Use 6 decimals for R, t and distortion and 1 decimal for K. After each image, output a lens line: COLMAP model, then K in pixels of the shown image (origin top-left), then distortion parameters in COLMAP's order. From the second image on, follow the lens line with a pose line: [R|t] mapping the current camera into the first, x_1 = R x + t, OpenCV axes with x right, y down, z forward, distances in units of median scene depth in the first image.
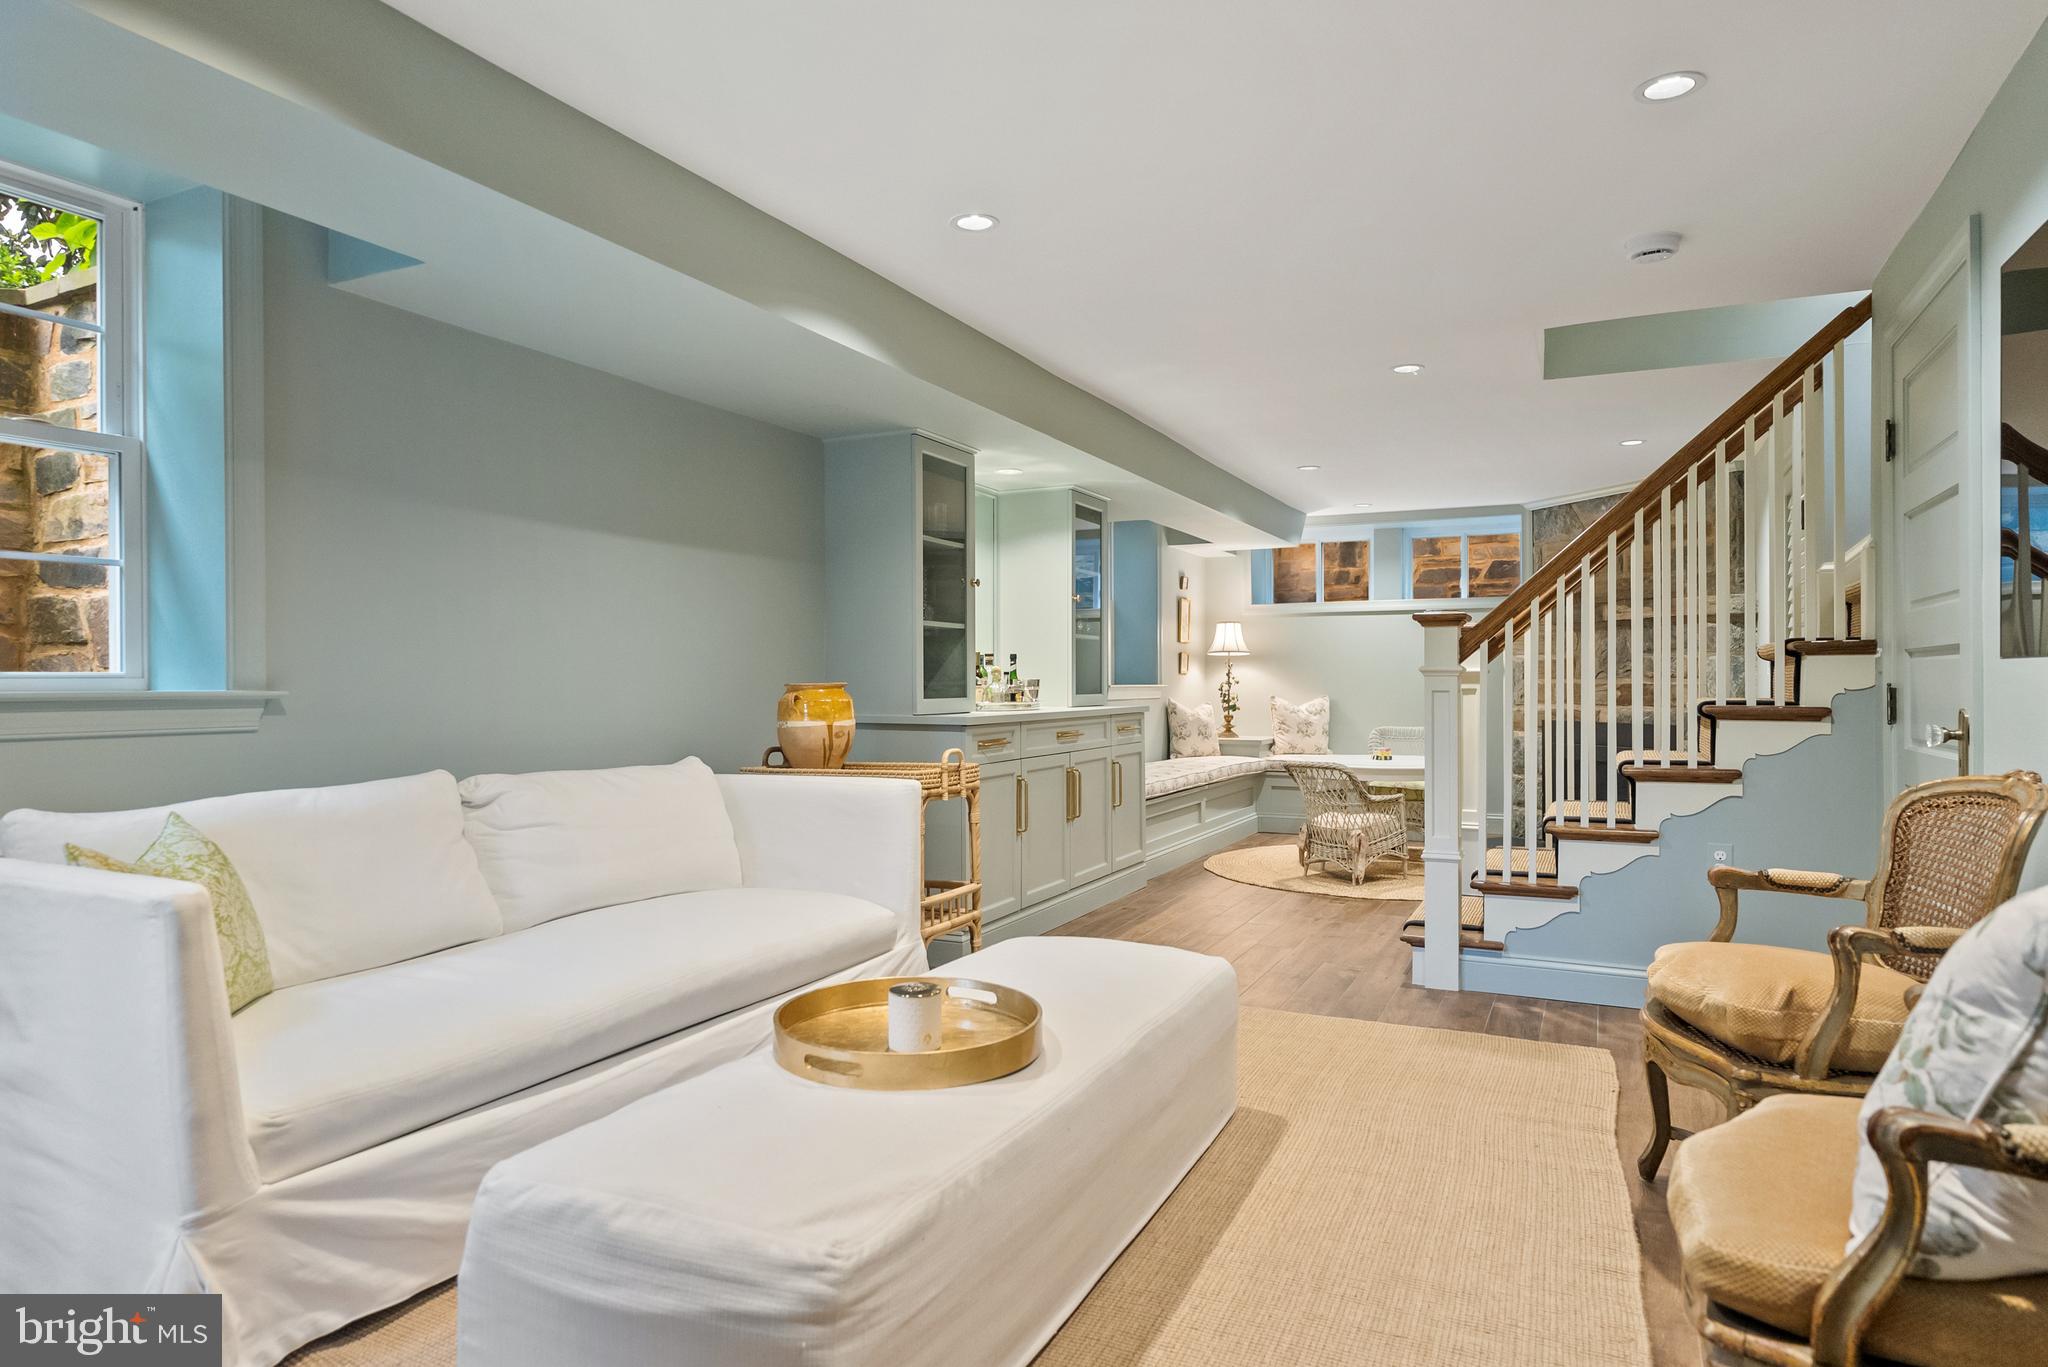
lens RADIAL K [[1148.4, 0, 1024.0], [0, 1148.4, 683.5], [0, 0, 1]] dist [-0.000016, 0.000000]
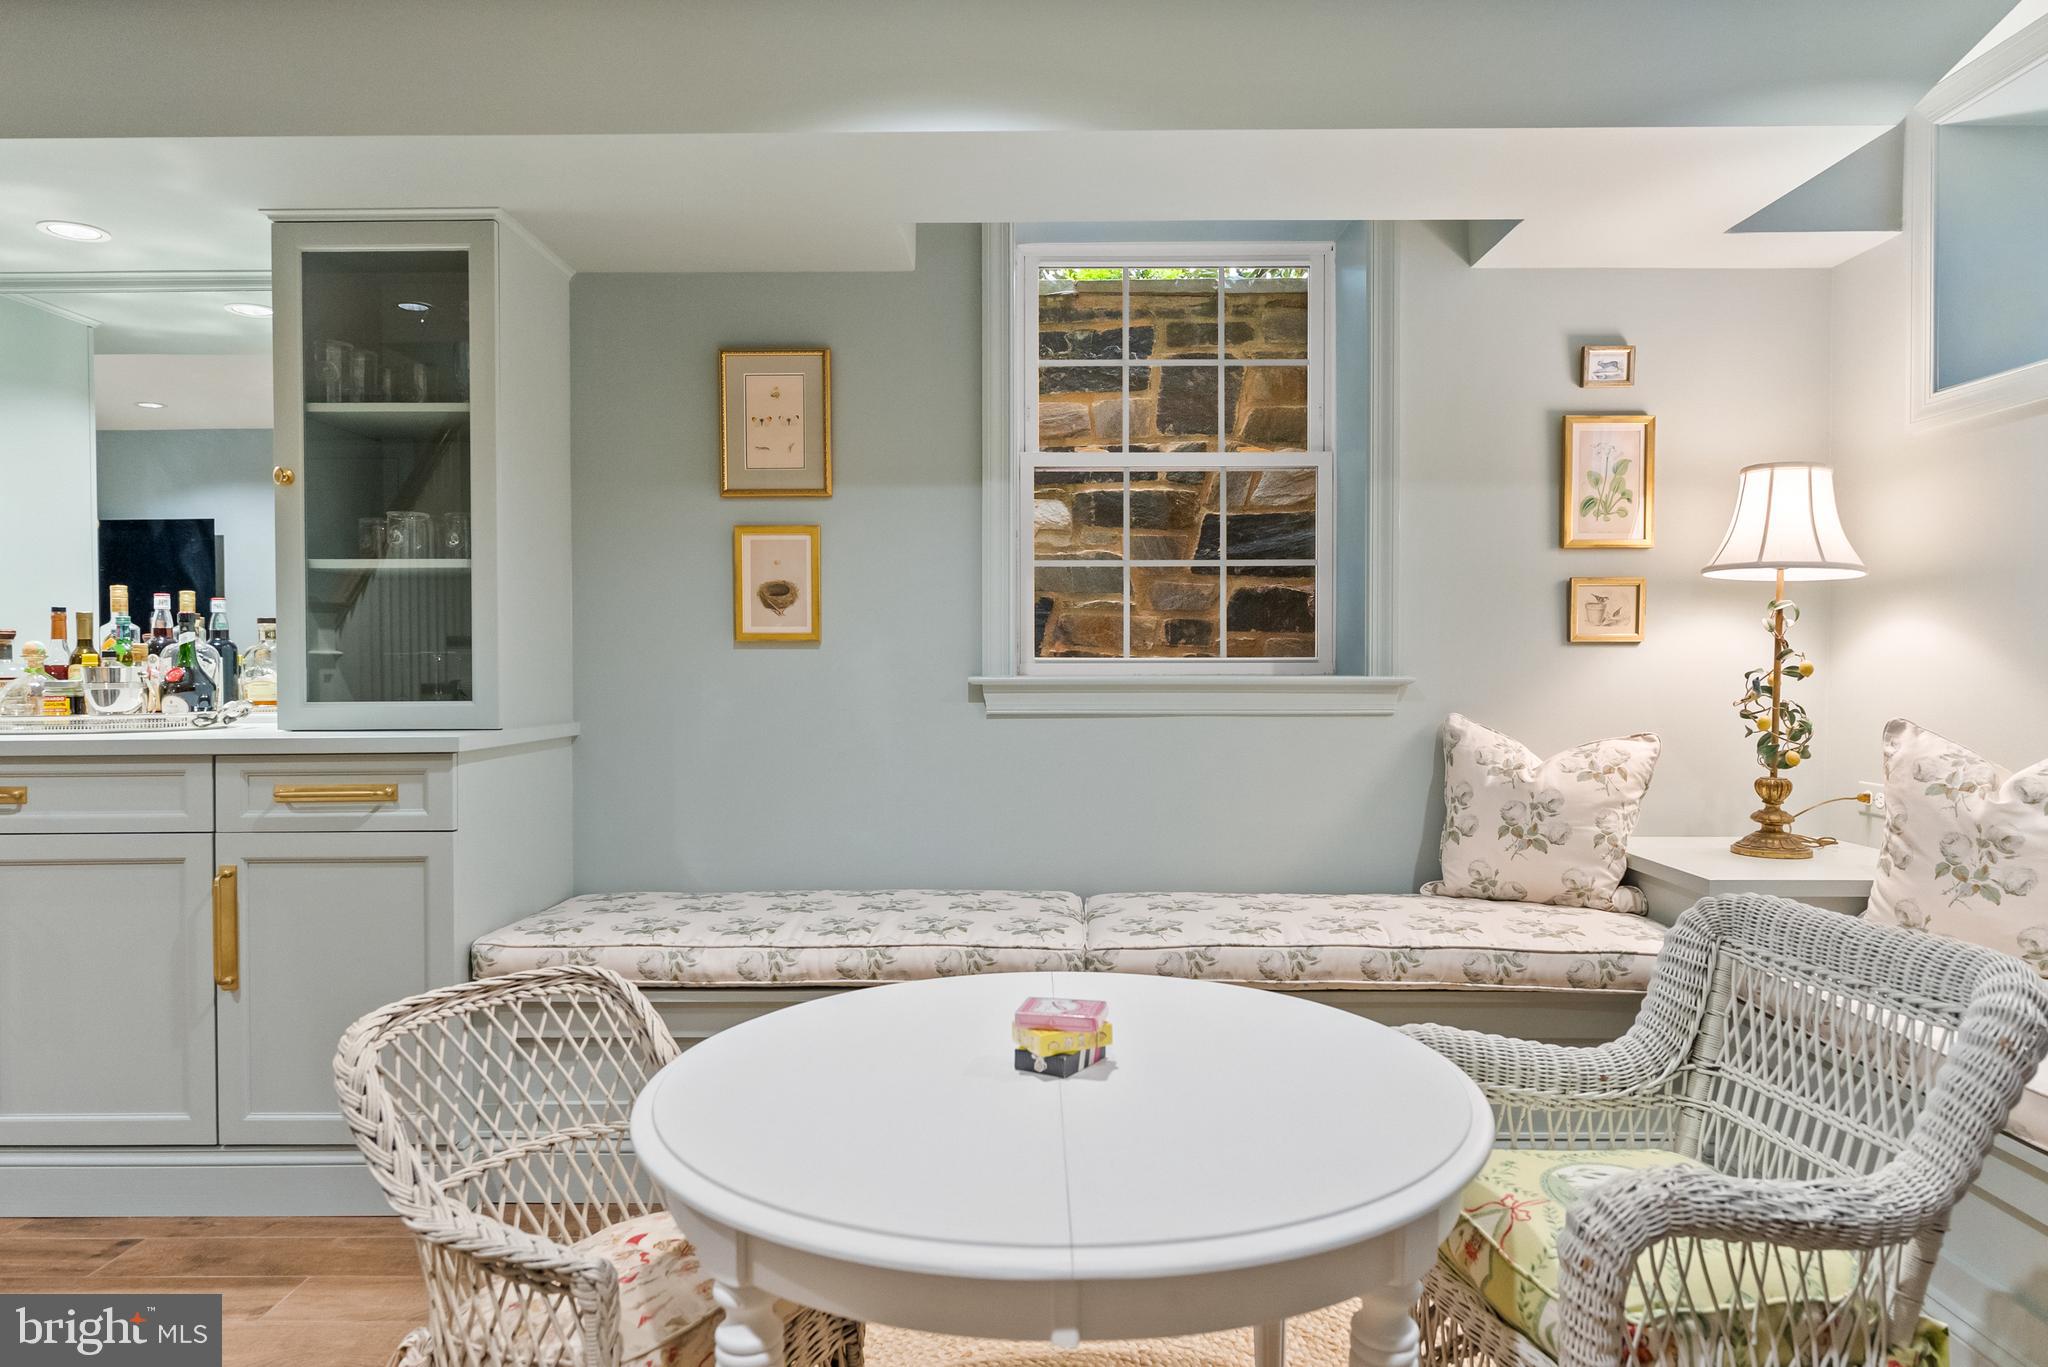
lens RADIAL K [[1260.0, 0, 1018.8], [0, 1260.0, 690.2], [0, 0, 1]] dist [-0.004039, 0.000014]
pose [[0.425491, -0.001728, -0.904961, 0.428056], [-0.001067, 0.999997, -0.002411, 0.005972], [0.904962, 0.001992, 0.425488, 0.754897]]
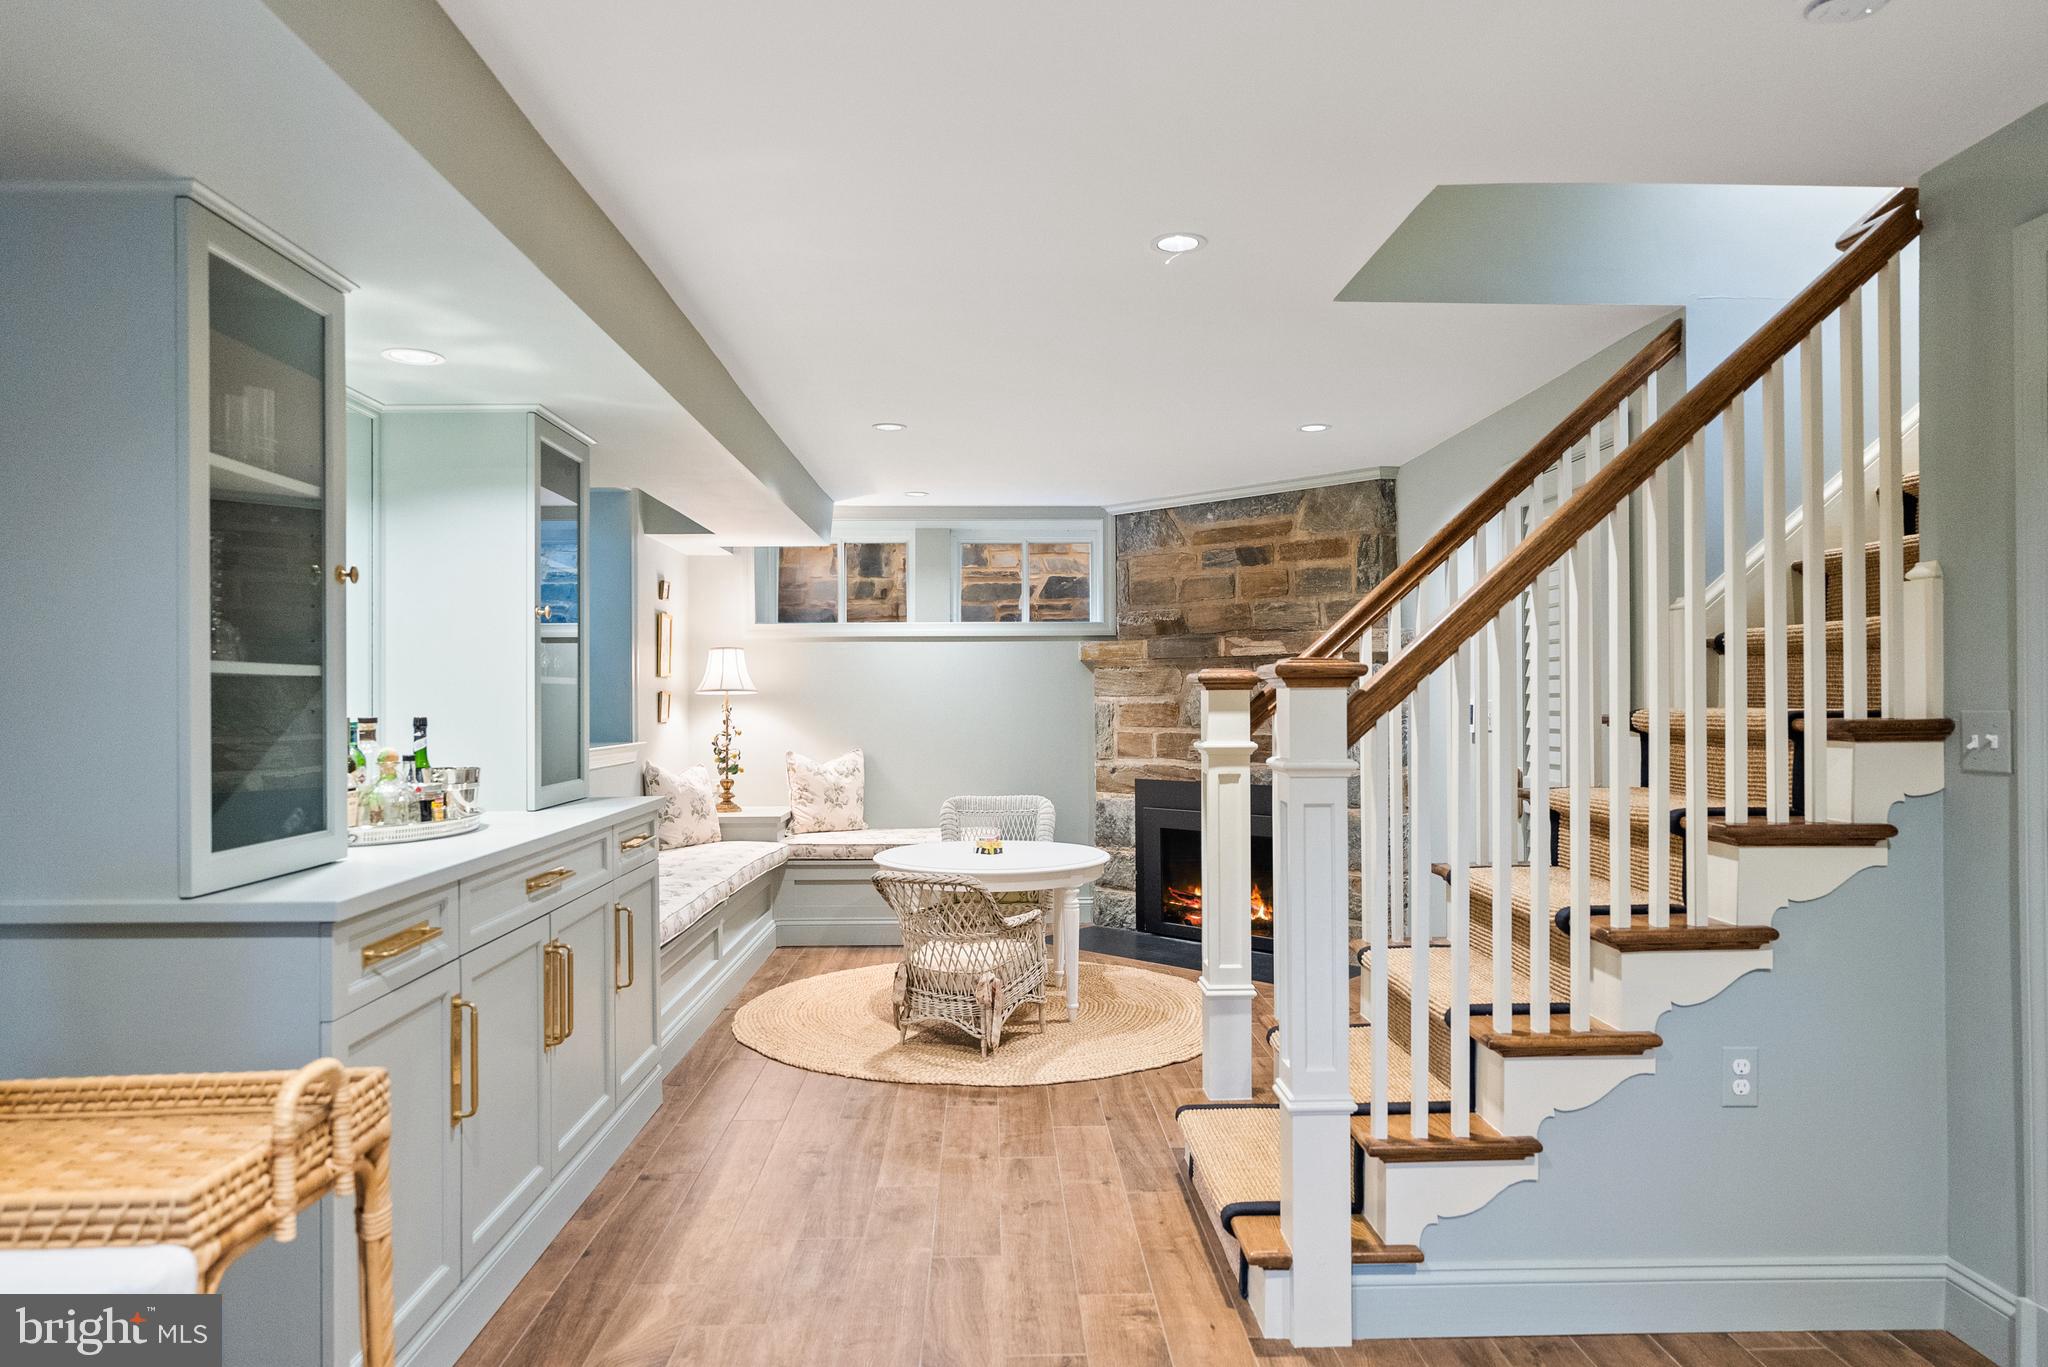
lens RADIAL K [[1260.0, 0, 1018.8], [0, 1260.0, 690.2], [0, 0, 1]] dist [-0.004039, 0.000014]
pose [[0.887701, -0.001360, 0.460418, -0.020759], [0.006674, 0.999929, -0.009914, -0.020568], [-0.460371, 0.011873, 0.887647, 0.253885]]
